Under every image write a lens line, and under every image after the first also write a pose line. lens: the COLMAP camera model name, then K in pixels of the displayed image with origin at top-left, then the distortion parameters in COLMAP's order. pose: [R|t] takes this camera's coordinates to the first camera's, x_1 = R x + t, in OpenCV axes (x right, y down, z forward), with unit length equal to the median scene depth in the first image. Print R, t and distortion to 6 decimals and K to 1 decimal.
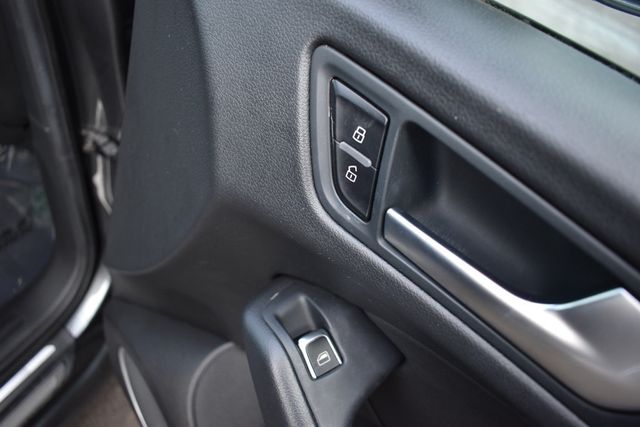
lens RADIAL K [[498.5, 0, 320.0], [0, 498.5, 213.5], [0, 0, 1]] dist [-0.096076, 0.006404]
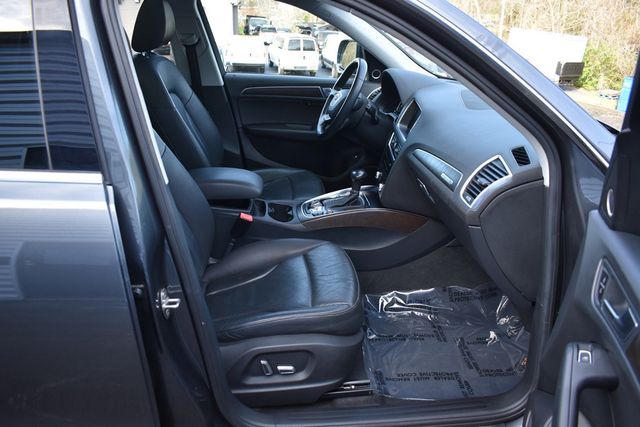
lens RADIAL K [[498.5, 0, 320.0], [0, 498.5, 213.5], [0, 0, 1]] dist [-0.096076, 0.006404]
pose [[0.512225, 0.065622, -0.856341, 1.577176], [-0.496415, 0.836273, -0.232849, 1.018629], [0.700855, 0.544372, 0.460936, -1.870138]]
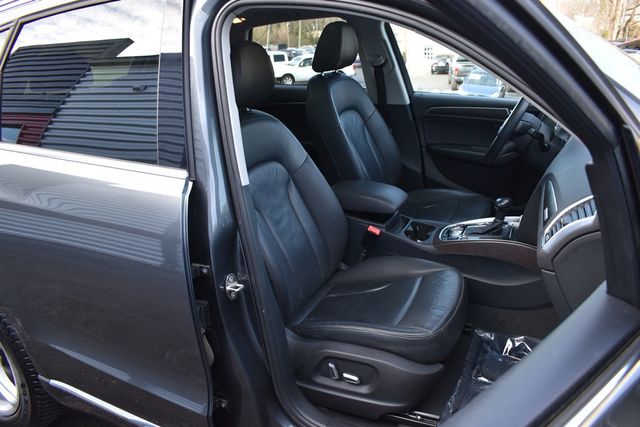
lens RADIAL K [[498.5, 0, 320.0], [0, 498.5, 213.5], [0, 0, 1]] dist [-0.096076, 0.006404]
pose [[0.000308, 0.067232, -0.997737, 2.233064], [-0.657427, 0.751827, 0.050458, -0.001625], [0.753518, 0.655924, 0.044432, -0.531015]]
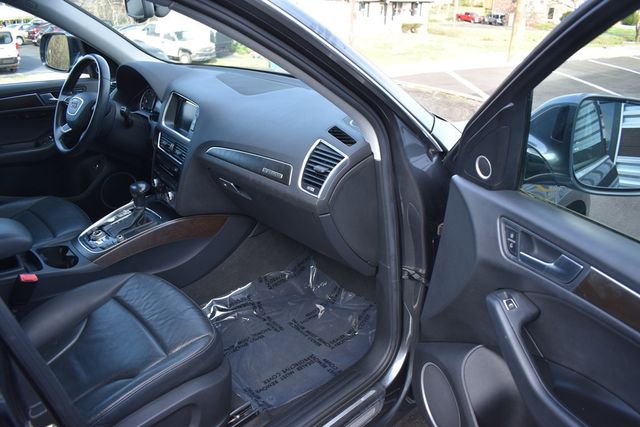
lens RADIAL K [[498.5, 0, 320.0], [0, 498.5, 213.5], [0, 0, 1]] dist [-0.096076, 0.006404]
pose [[0.903904, -0.103350, -0.415061, 0.278658], [-0.060070, 0.930082, -0.362407, 1.004660], [0.423496, 0.352513, 0.834497, -2.560505]]
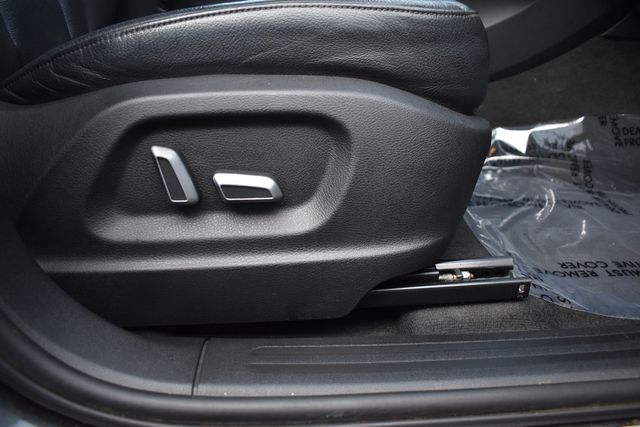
lens RADIAL K [[498.5, 0, 320.0], [0, 498.5, 213.5], [0, 0, 1]] dist [-0.096076, 0.006404]
pose [[0.498148, 0.093571, -0.862029, -1.492239], [-0.509223, 0.836230, -0.203498, 1.592265], [0.701813, 0.540337, 0.464215, 0.613470]]
